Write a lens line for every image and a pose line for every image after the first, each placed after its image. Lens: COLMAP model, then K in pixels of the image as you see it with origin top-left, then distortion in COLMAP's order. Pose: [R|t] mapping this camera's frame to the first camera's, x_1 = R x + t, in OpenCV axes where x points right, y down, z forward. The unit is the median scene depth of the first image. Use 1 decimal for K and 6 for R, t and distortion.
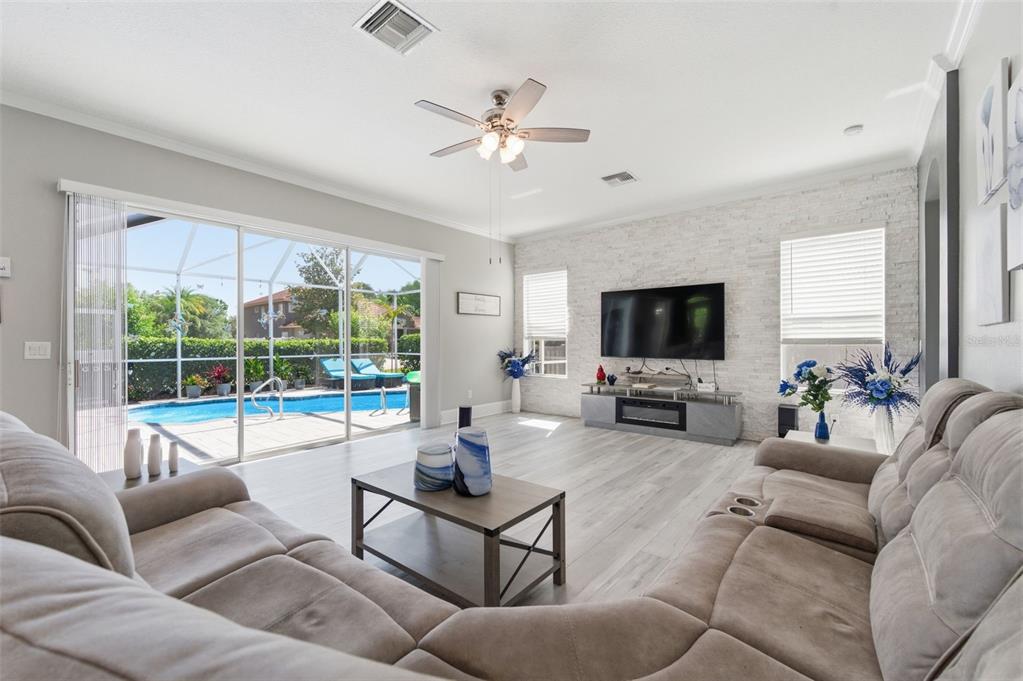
lens RADIAL K [[402.7, 0, 503.6], [0, 402.7, 340.2], [0, 0, 1]] dist [0.000531, 0.000197]
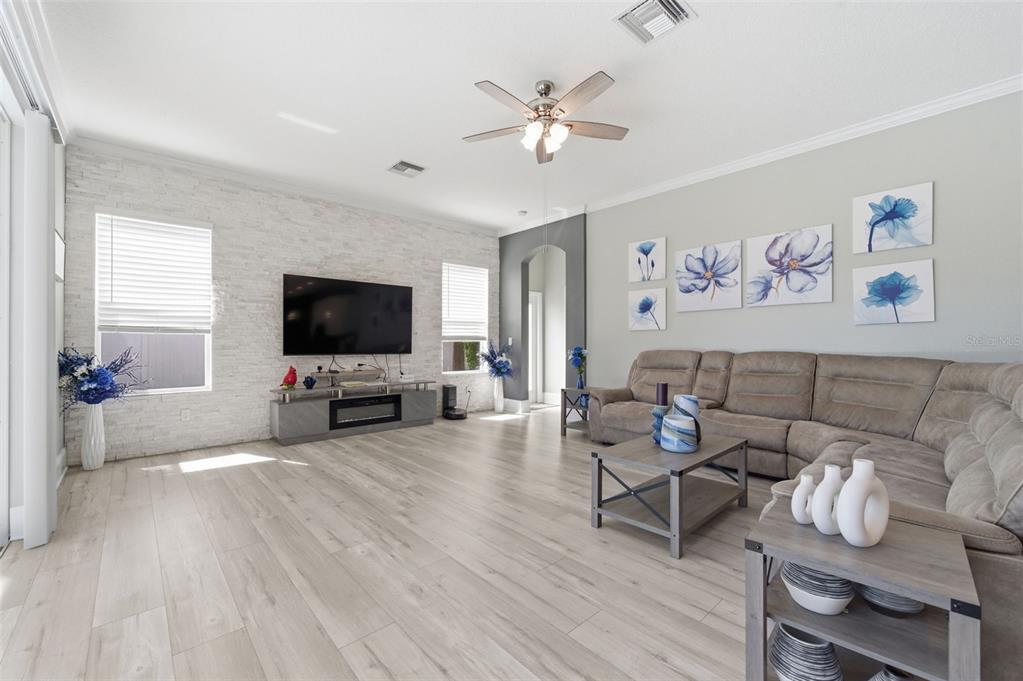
lens RADIAL K [[402.7, 0, 519.2], [0, 402.7, 339.8], [0, 0, 1]] dist [0.000531, 0.000197]
pose [[0.168388, 0.007420, 0.985693, -0.528795], [-0.003855, 0.999969, -0.006869, 0.015951], [-0.985713, -0.002643, 0.168412, 0.481822]]
